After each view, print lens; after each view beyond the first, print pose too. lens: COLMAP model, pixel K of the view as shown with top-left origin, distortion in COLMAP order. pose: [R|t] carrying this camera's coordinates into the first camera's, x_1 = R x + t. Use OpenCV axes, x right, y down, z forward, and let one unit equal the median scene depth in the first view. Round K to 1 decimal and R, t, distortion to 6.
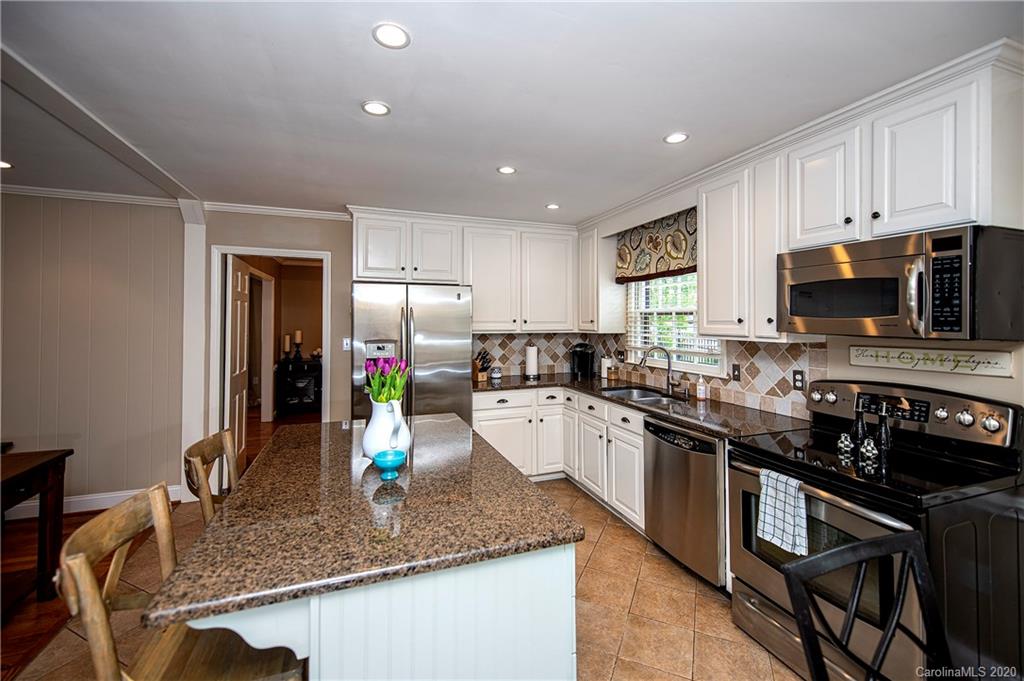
lens RADIAL K [[424.0, 0, 512.9], [0, 424.0, 316.8], [0, 0, 1]] dist [0.006551, -0.000181]
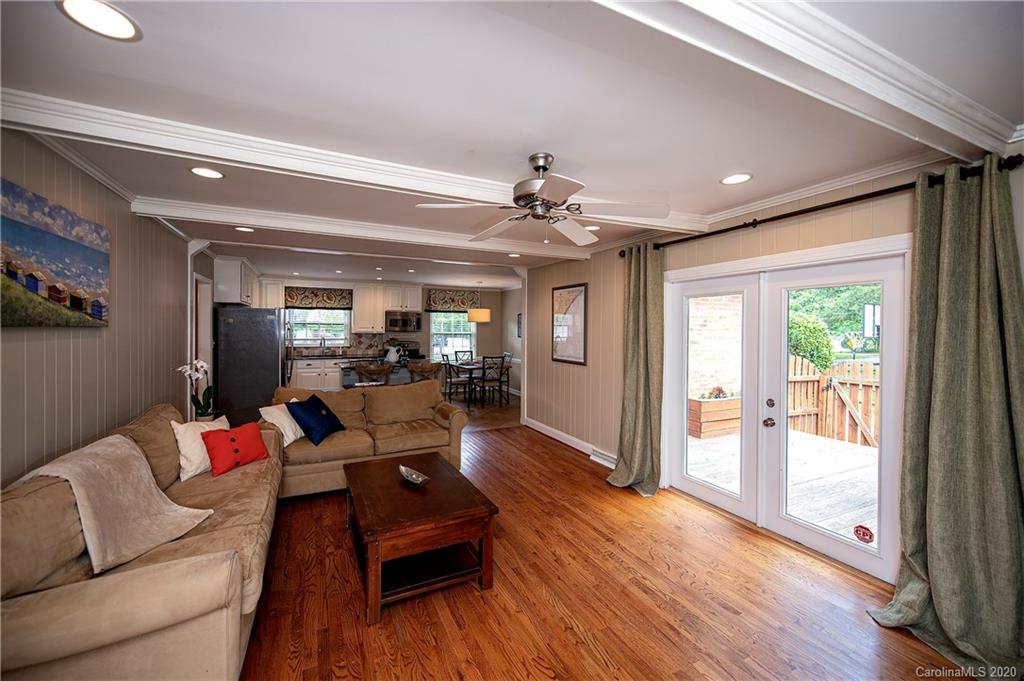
lens RADIAL K [[411.2, 0, 516.2], [0, 411.2, 333.5], [0, 0, 1]] dist [0.002452, -0.000387]
pose [[-0.113564, -0.014172, 0.993430, -2.239224], [-0.019835, 0.999731, 0.011994, -0.004121], [-0.993333, -0.018343, -0.113815, 0.142141]]
